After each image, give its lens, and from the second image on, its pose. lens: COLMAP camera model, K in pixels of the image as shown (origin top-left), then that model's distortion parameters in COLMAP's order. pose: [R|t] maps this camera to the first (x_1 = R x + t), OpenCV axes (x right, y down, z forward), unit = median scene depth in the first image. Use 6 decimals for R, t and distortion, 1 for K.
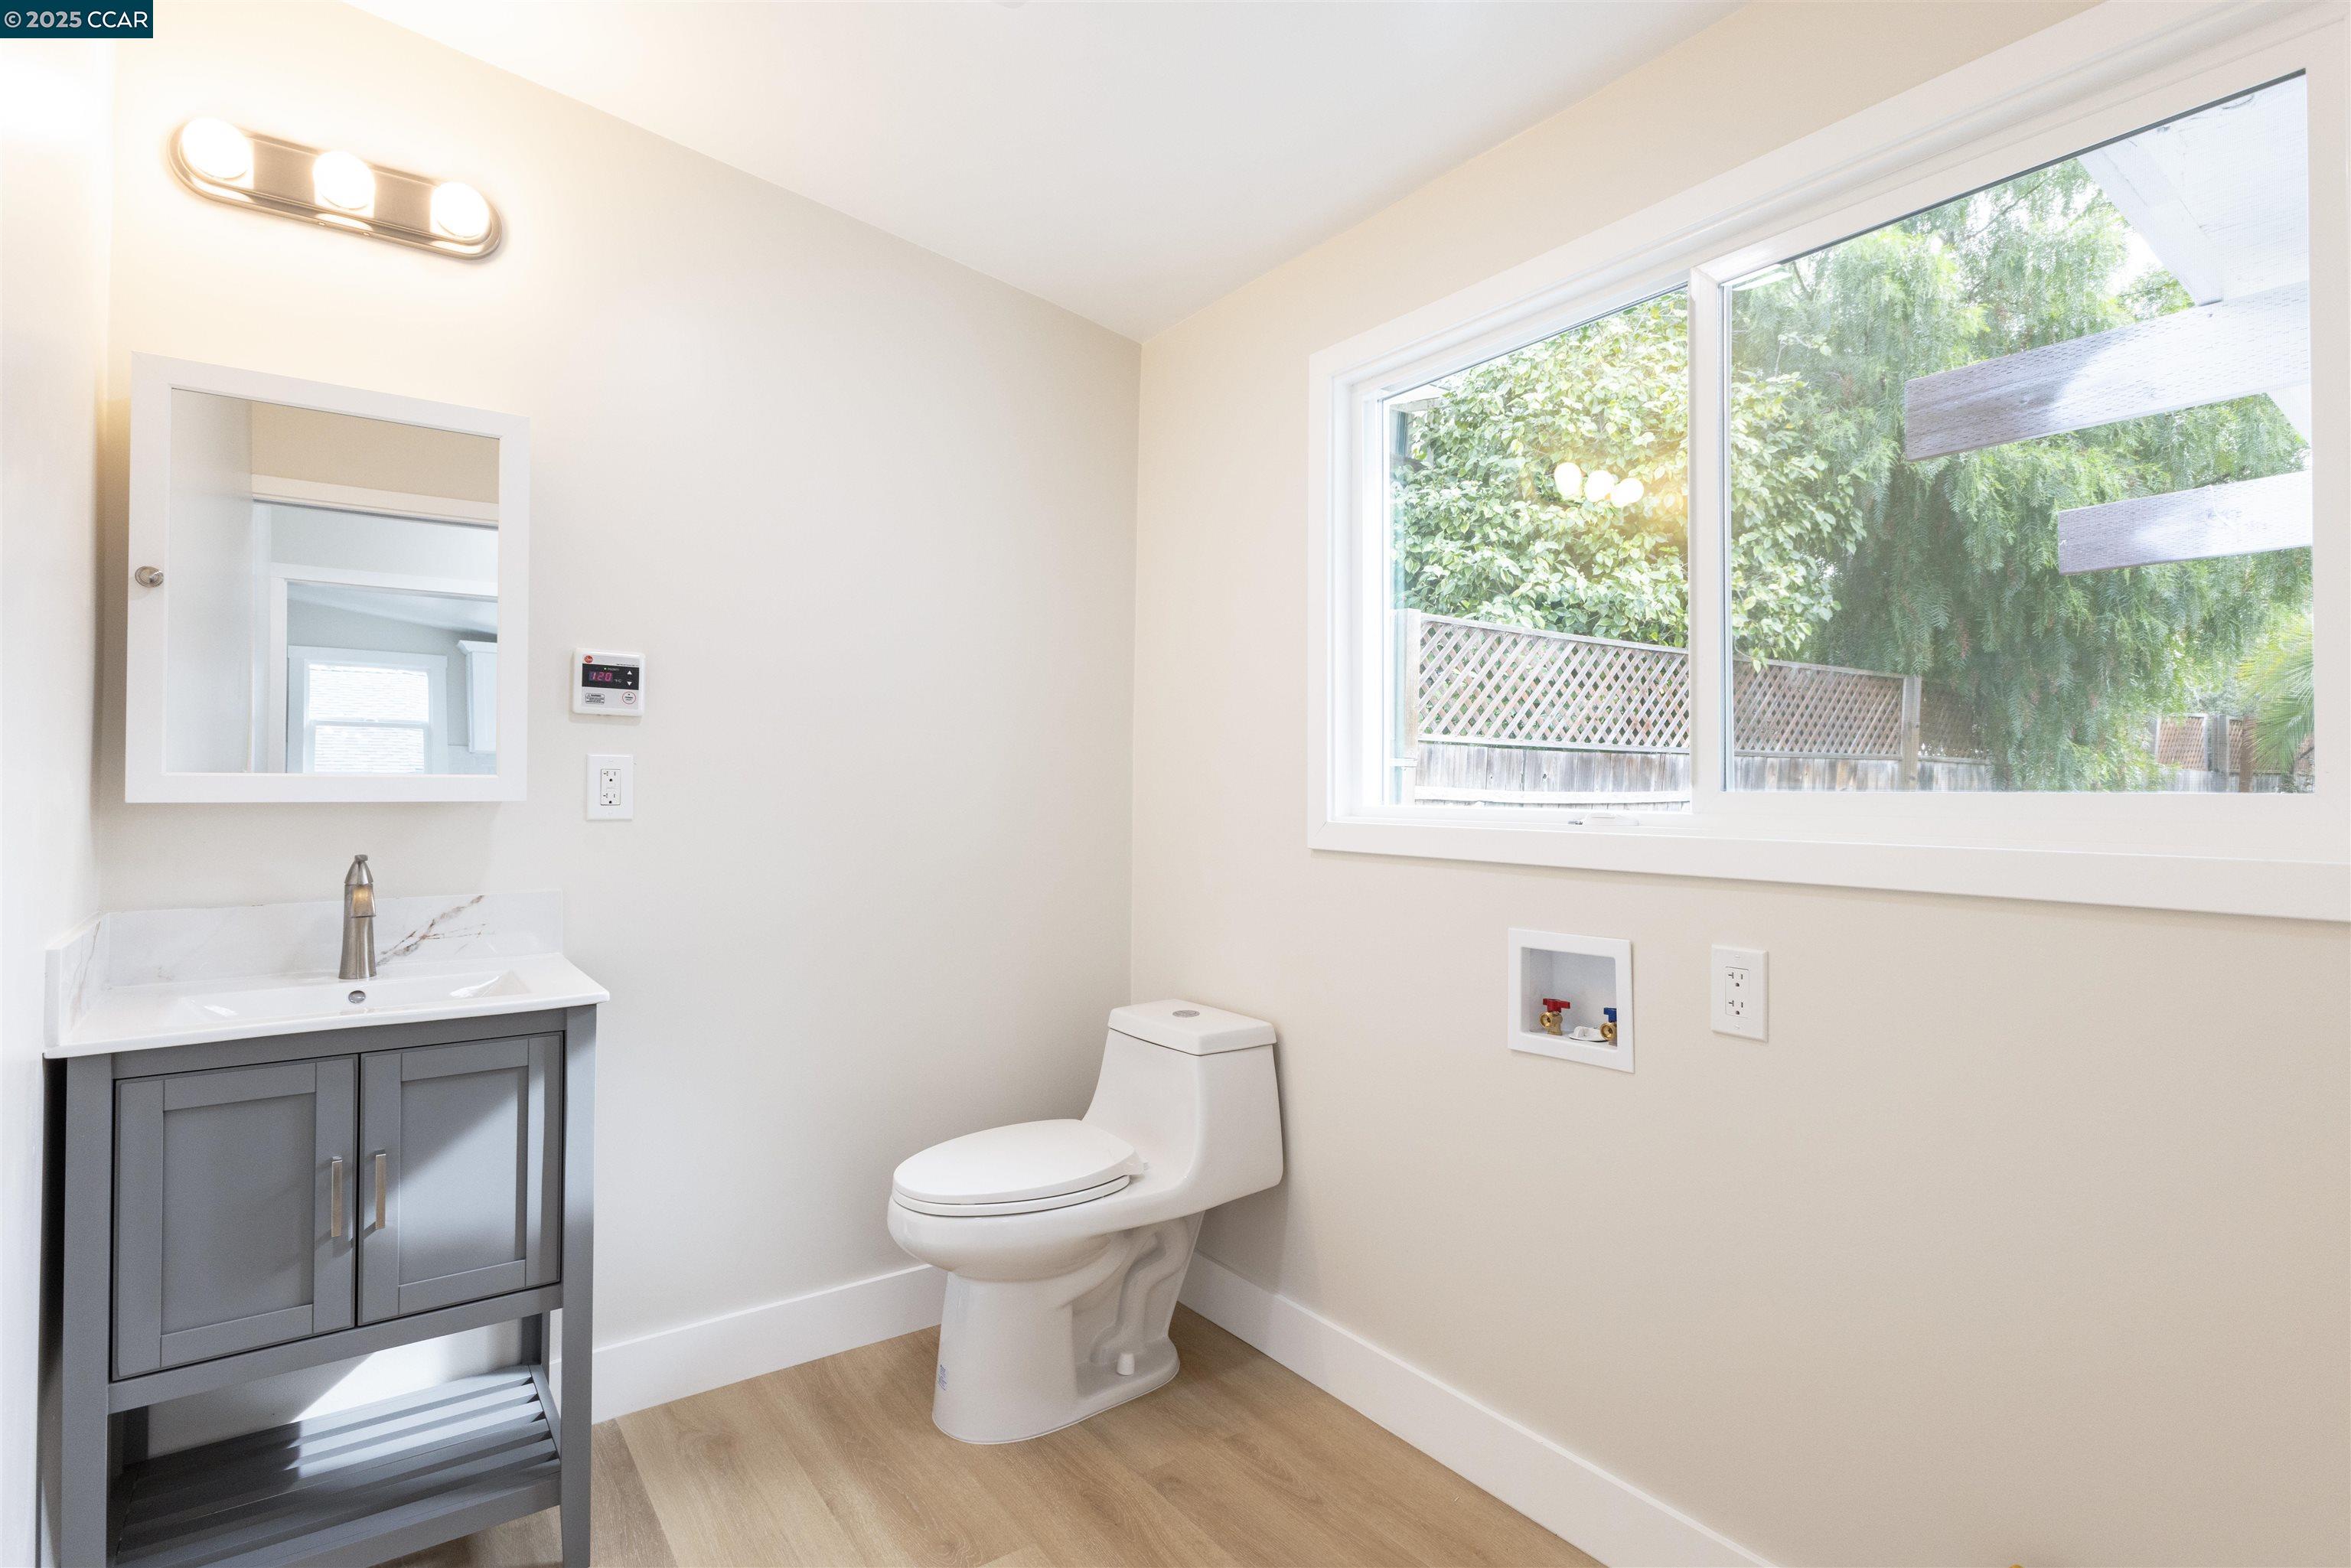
lens RADIAL K [[1172.9, 0, 1175.5], [0, 1172.9, 784.0], [0, 0, 1]] dist [0.022640, -0.013765]
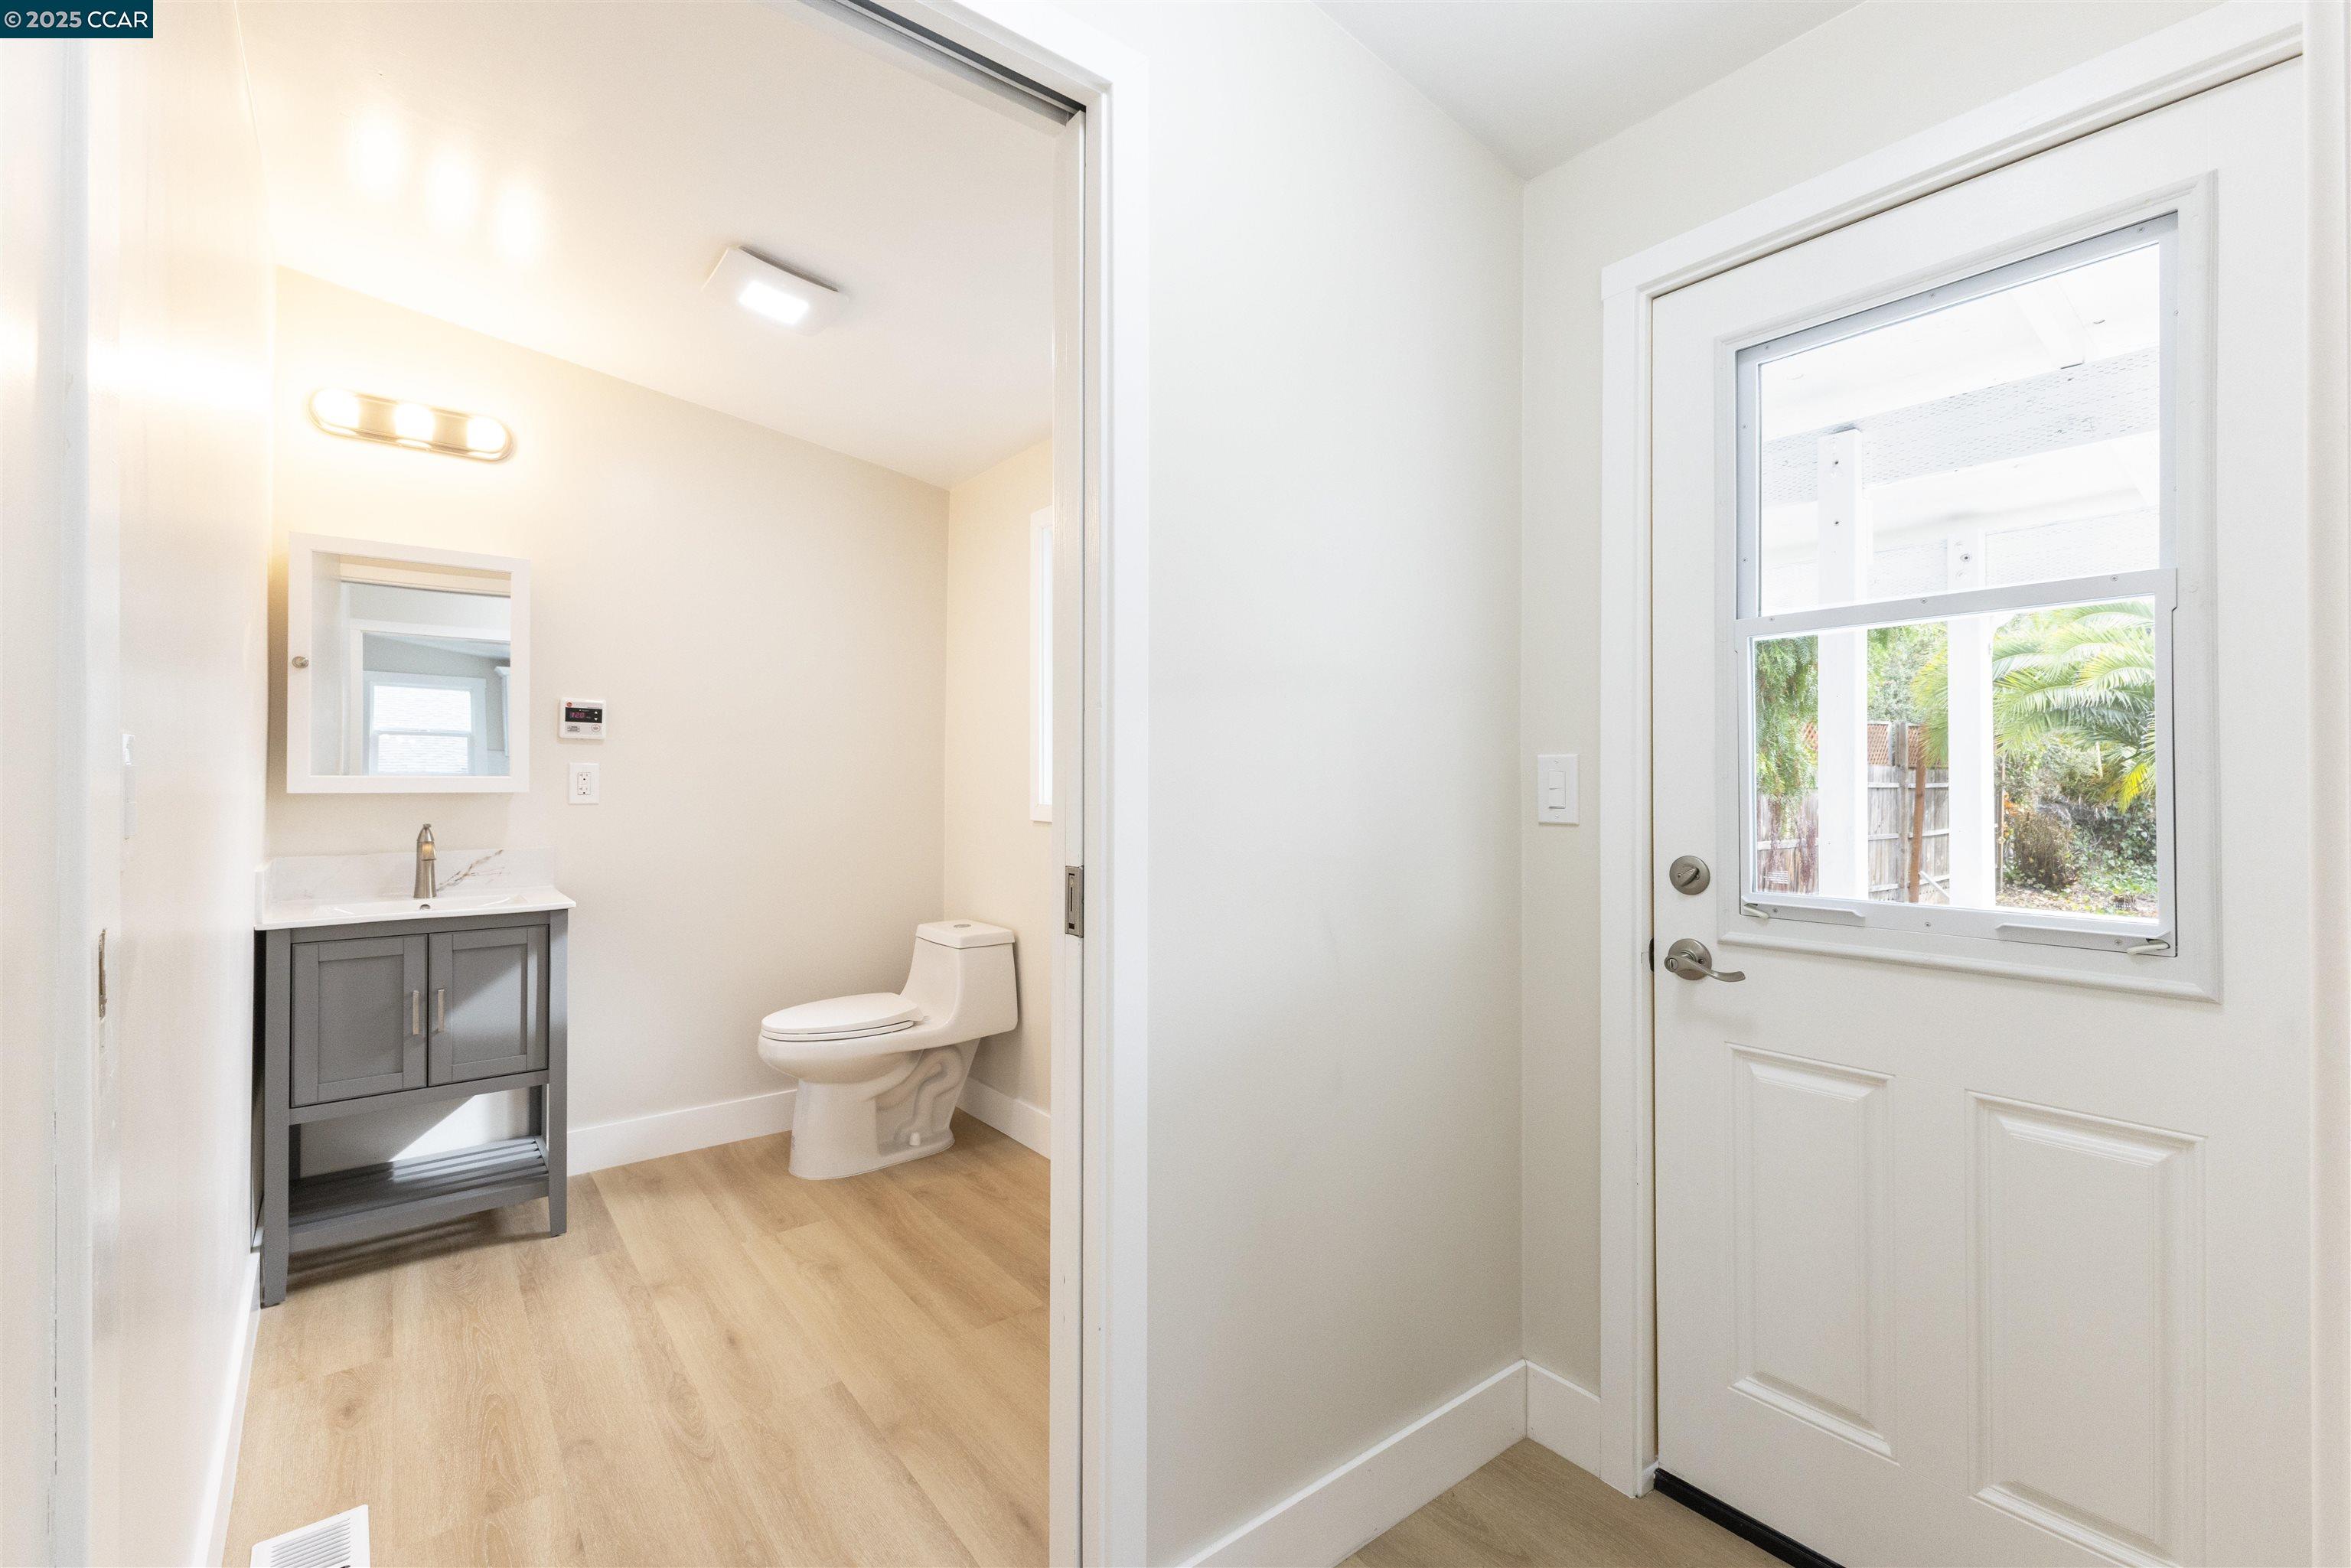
lens RADIAL K [[1008.2, 0, 1180.5], [0, 1008.2, 782.8], [0, 0, 1]] dist [0.002210, 0.000187]
pose [[0.998881, -0.002871, 0.047203, 0.292937], [0.002686, 0.999988, 0.003979, -0.001861], [-0.047214, -0.003848, 0.998877, -0.451937]]
